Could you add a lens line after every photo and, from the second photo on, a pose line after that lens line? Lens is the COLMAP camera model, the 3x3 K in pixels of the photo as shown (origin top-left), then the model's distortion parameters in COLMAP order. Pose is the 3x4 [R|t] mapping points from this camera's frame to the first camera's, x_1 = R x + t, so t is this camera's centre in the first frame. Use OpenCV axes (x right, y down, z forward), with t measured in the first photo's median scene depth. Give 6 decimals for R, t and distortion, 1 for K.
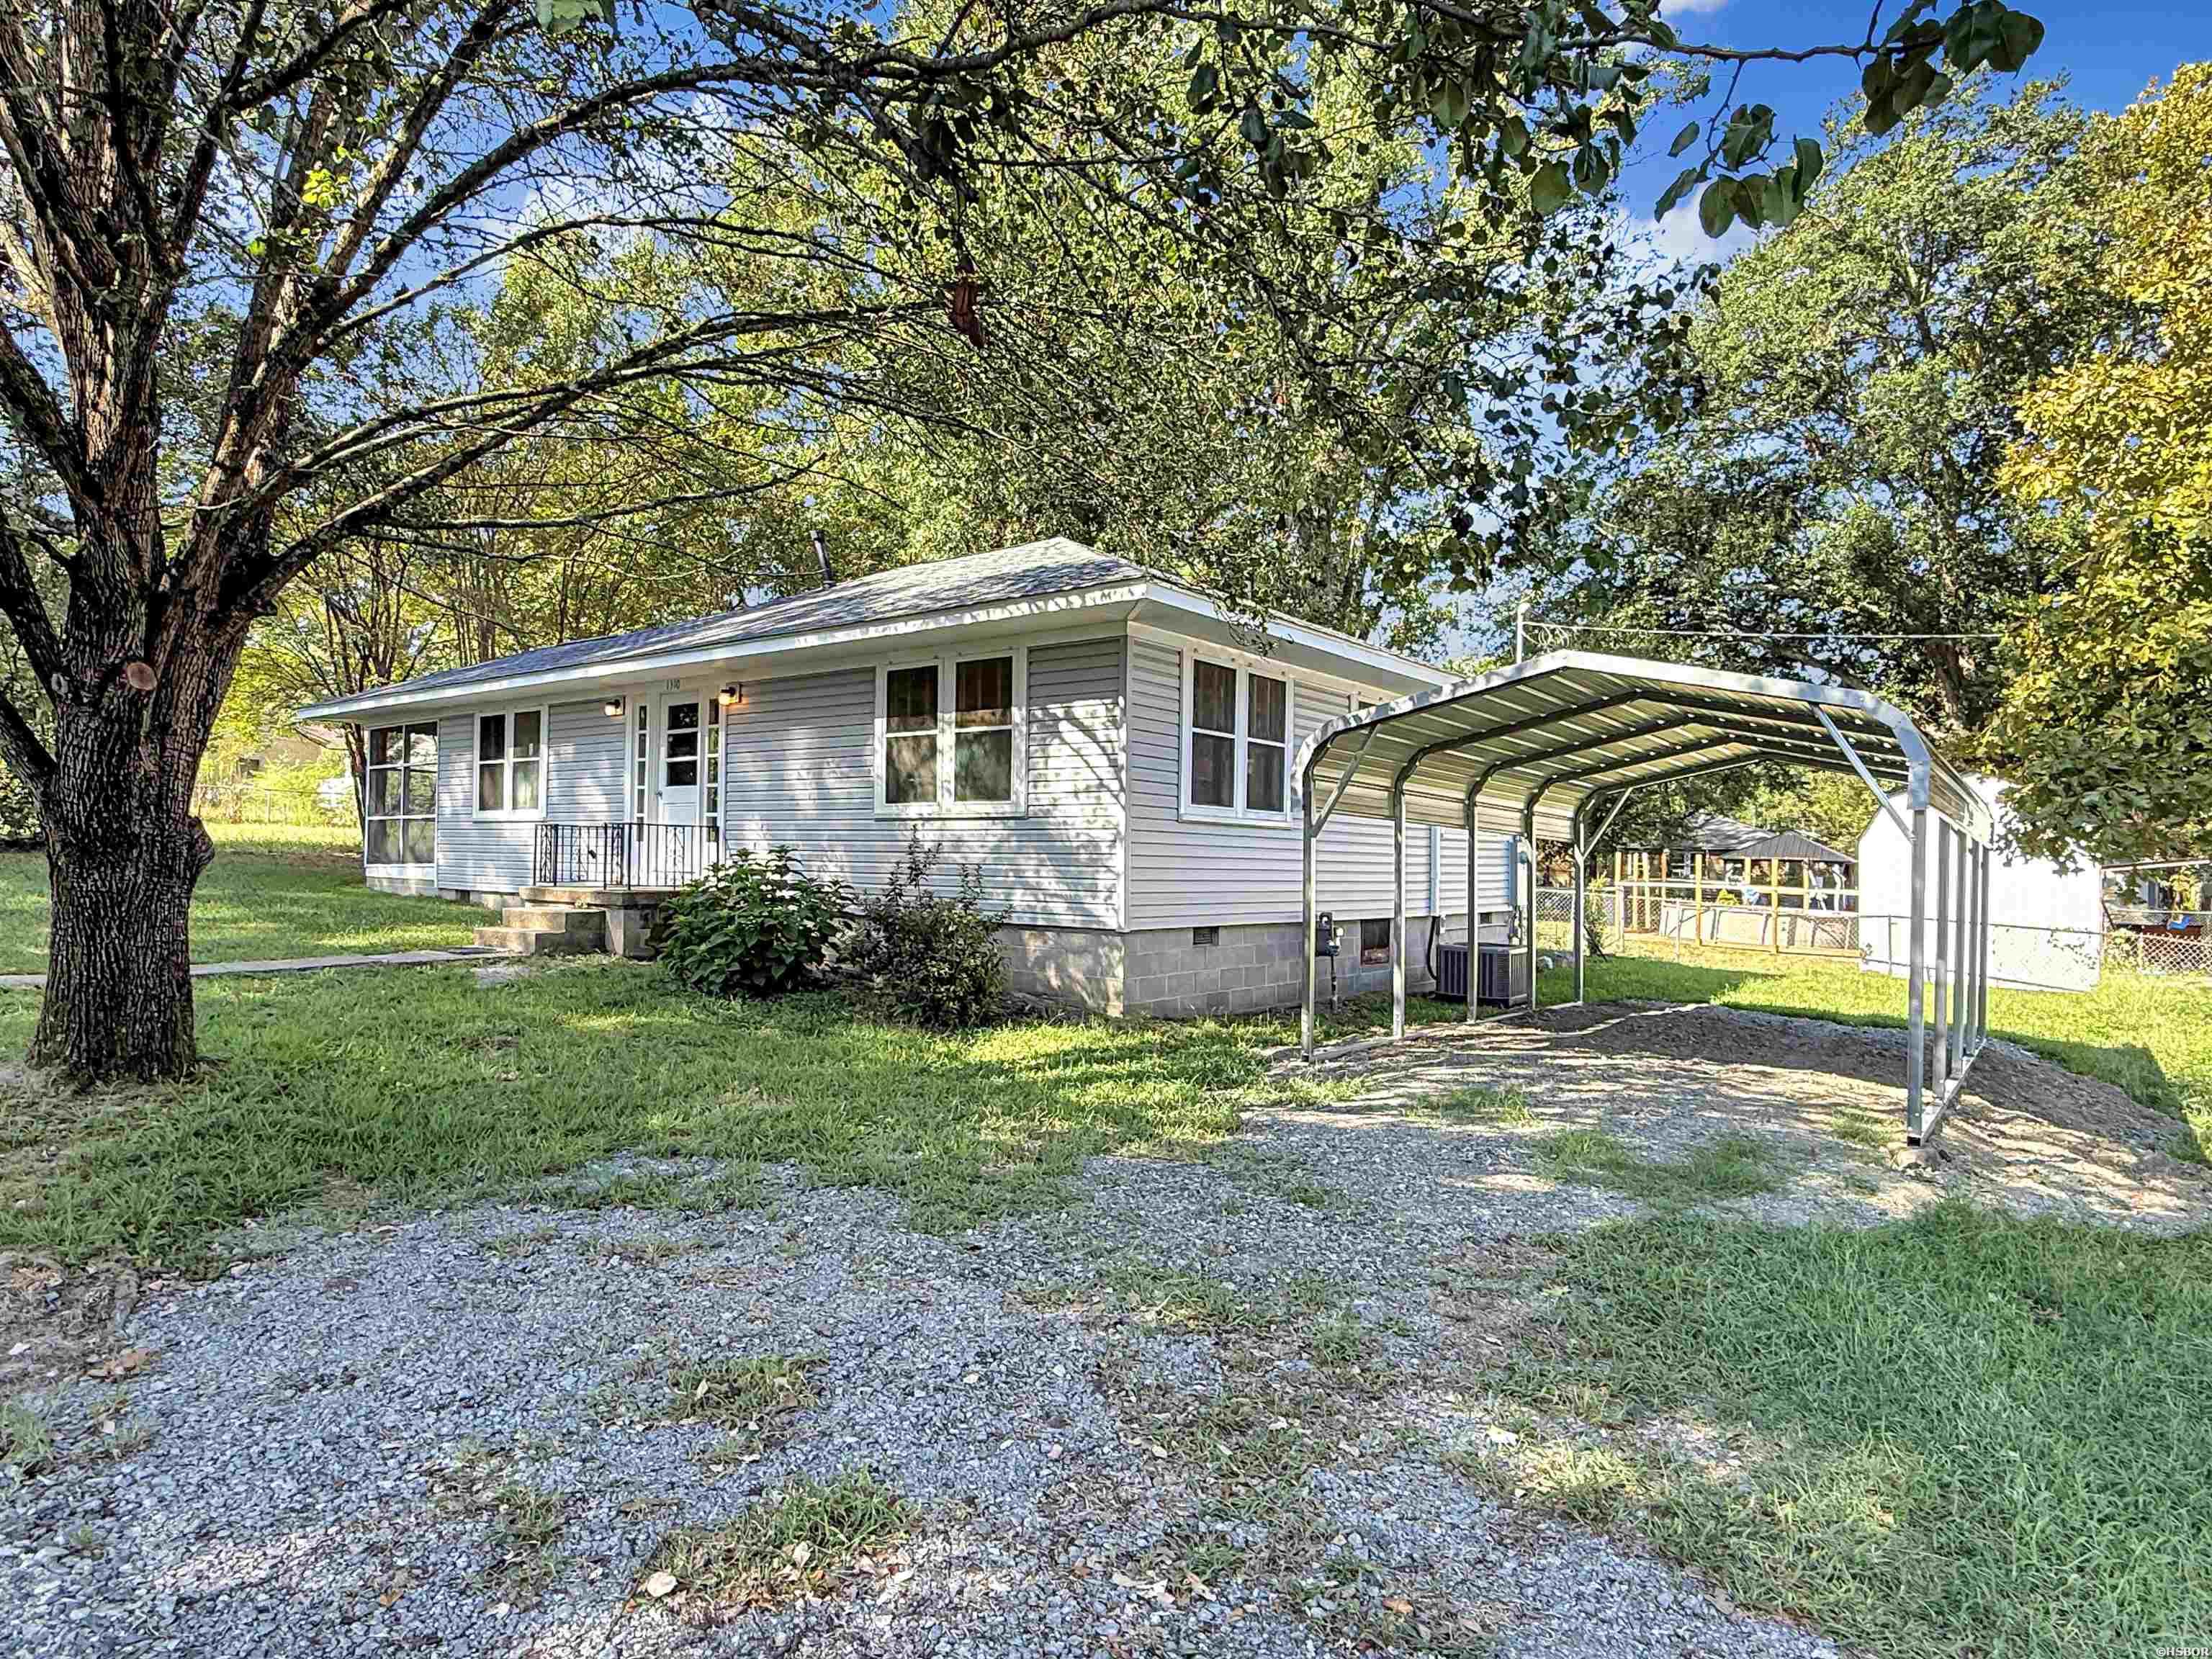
lens RADIAL K [[1247.2, 0, 1115.7], [0, 1247.2, 886.1], [0, 0, 1]] dist [0.005979, 0.000270]
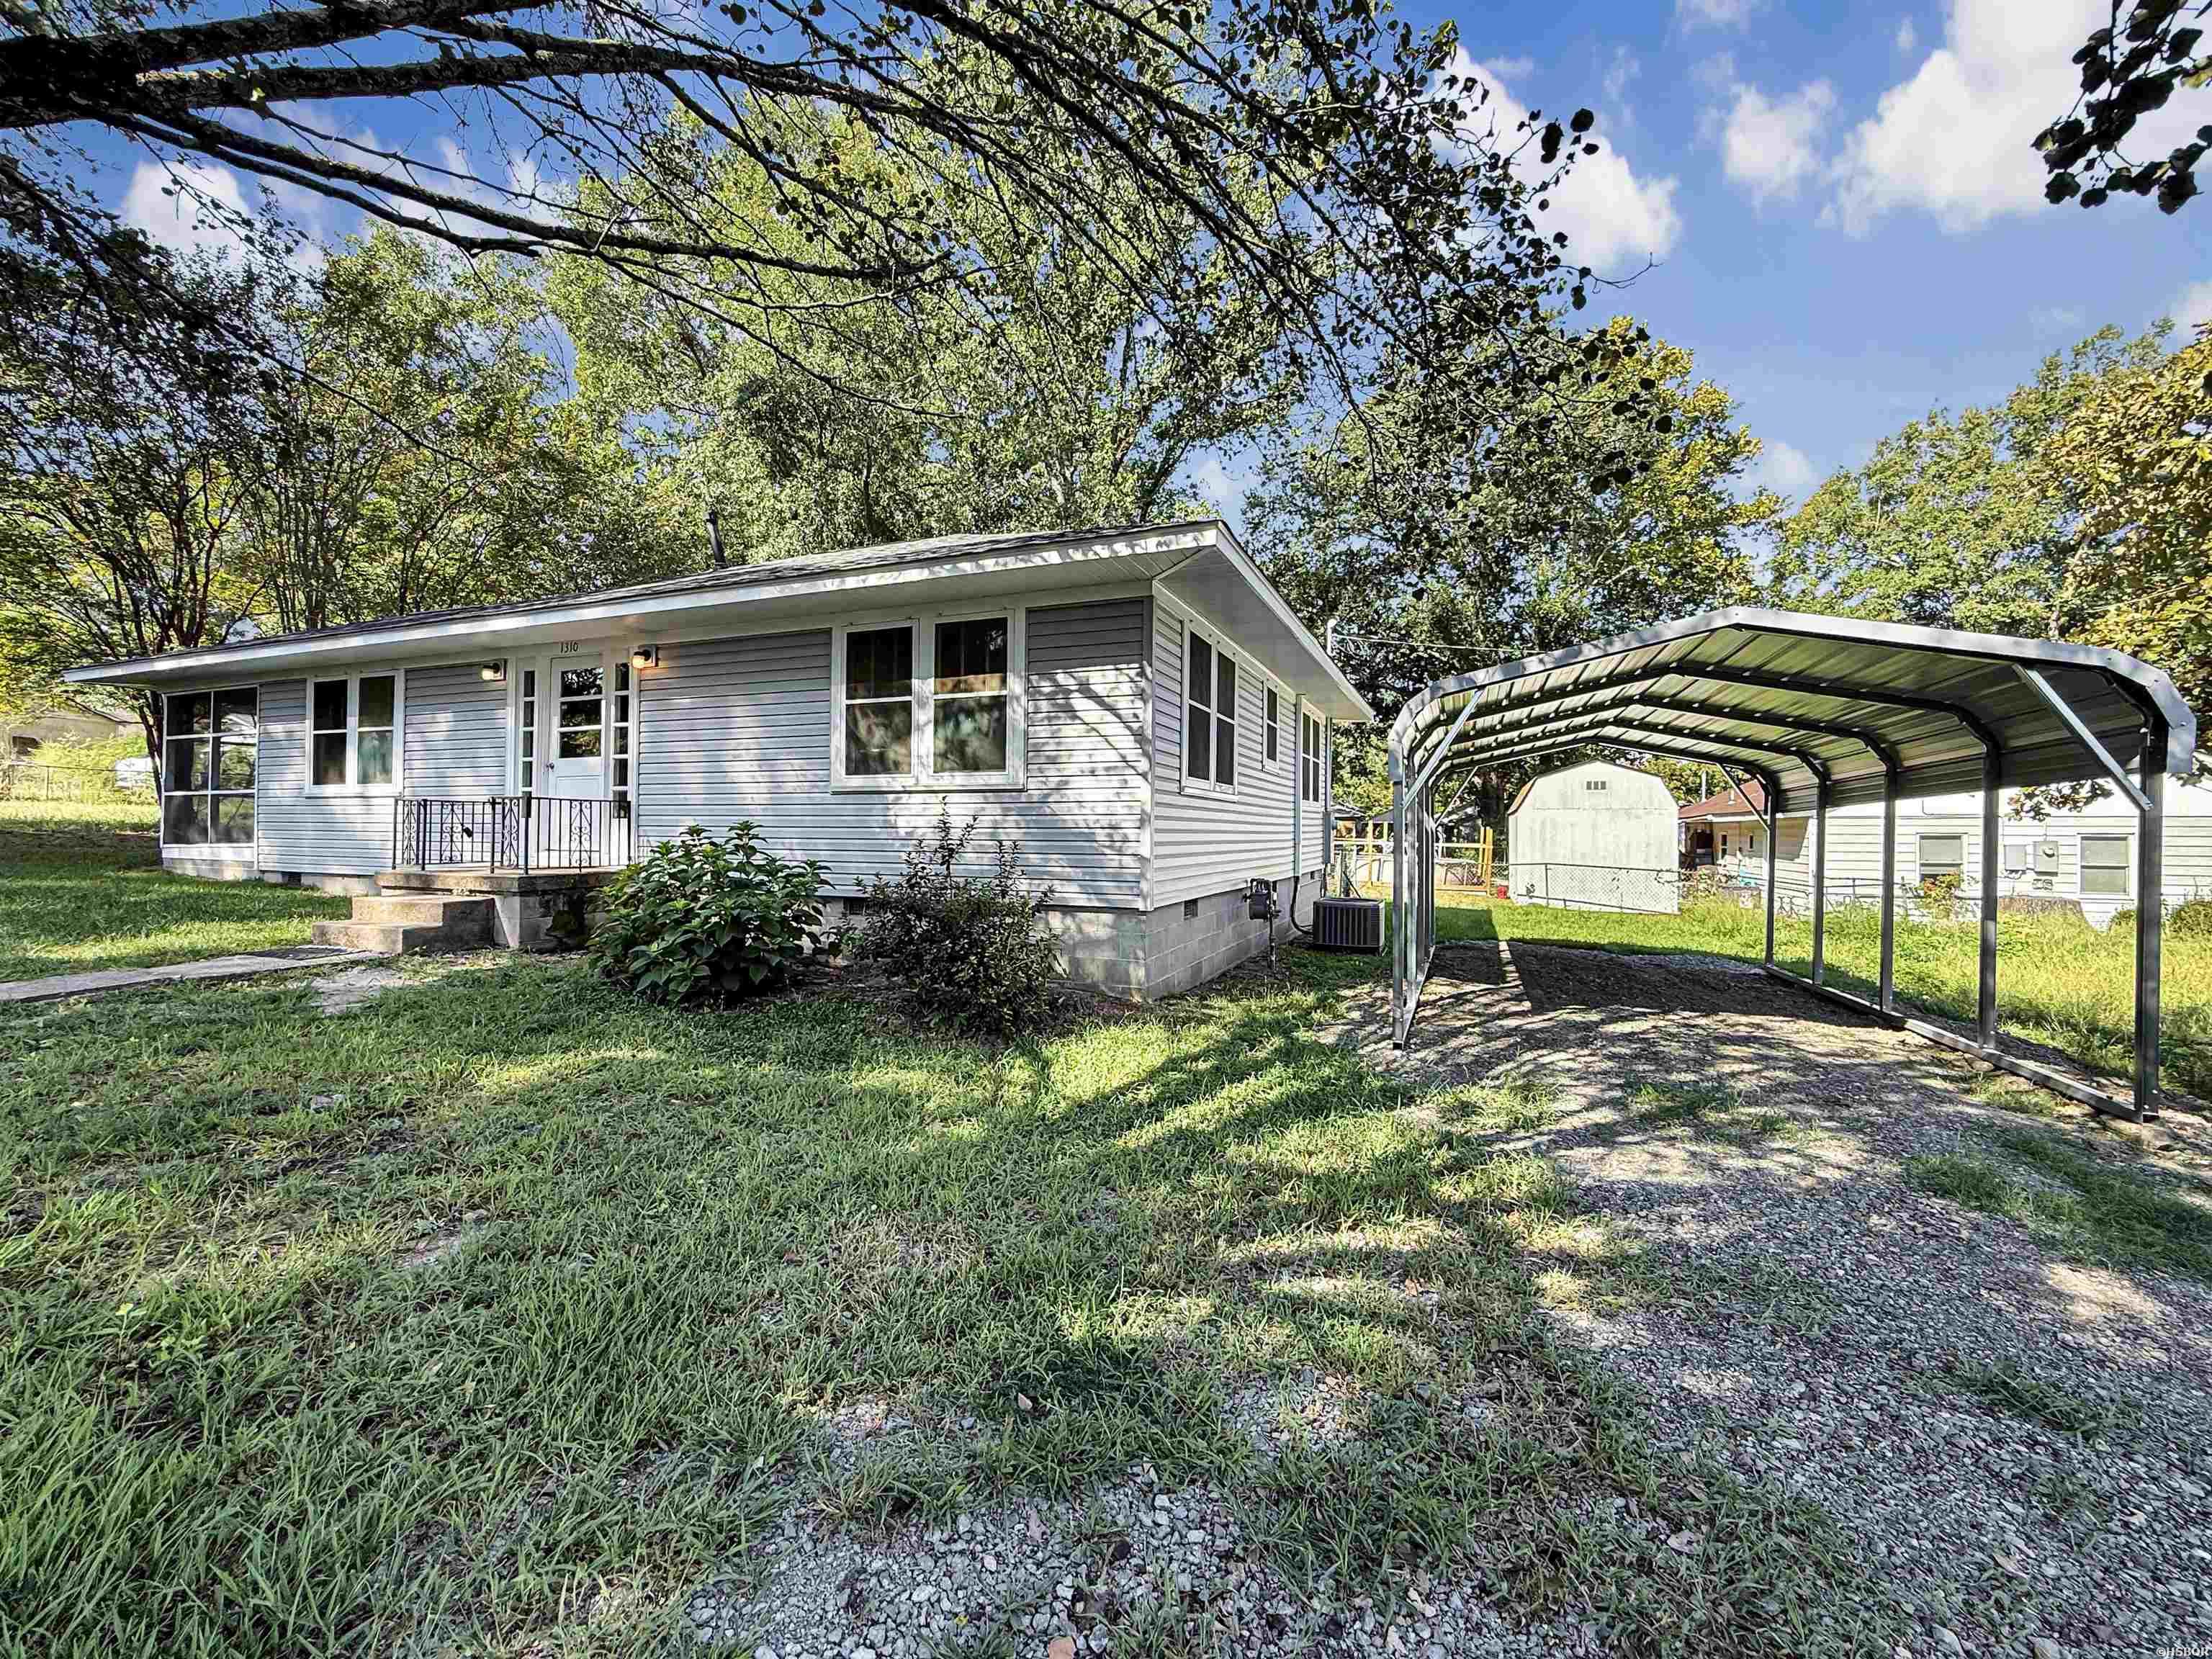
lens RADIAL K [[889.4, 0, 1102.3], [0, 889.4, 835.0], [0, 0, 1]] dist [0.004066, 0.000240]
pose [[0.965959, -0.009591, 0.258519, -0.159785], [0.013159, 0.999841, -0.012075, -0.011059], [-0.258362, 0.015066, 0.965931, 0.290858]]
